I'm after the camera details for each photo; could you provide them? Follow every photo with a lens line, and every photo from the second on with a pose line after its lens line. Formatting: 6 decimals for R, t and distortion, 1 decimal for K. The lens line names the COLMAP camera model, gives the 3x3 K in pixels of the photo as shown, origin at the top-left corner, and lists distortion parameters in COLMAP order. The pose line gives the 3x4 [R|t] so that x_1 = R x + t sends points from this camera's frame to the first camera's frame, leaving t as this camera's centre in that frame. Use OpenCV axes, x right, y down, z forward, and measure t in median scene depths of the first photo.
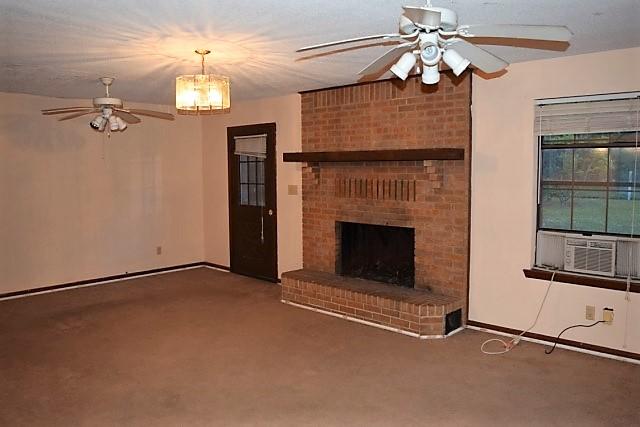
lens RADIAL K [[510.2, 0, 320.0], [0, 510.2, 213.5], [0, 0, 1]] dist [-0.076768, 0.003676]
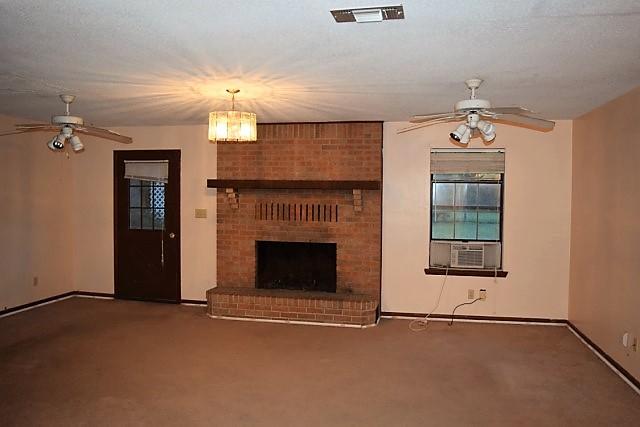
lens RADIAL K [[510.2, 0, 320.0], [0, 510.2, 213.5], [0, 0, 1]] dist [-0.076768, 0.003676]
pose [[0.847107, -0.004793, 0.531402, -0.500574], [0.031031, 0.998699, -0.040459, 0.005114], [-0.530516, 0.050763, 0.846153, -0.038311]]
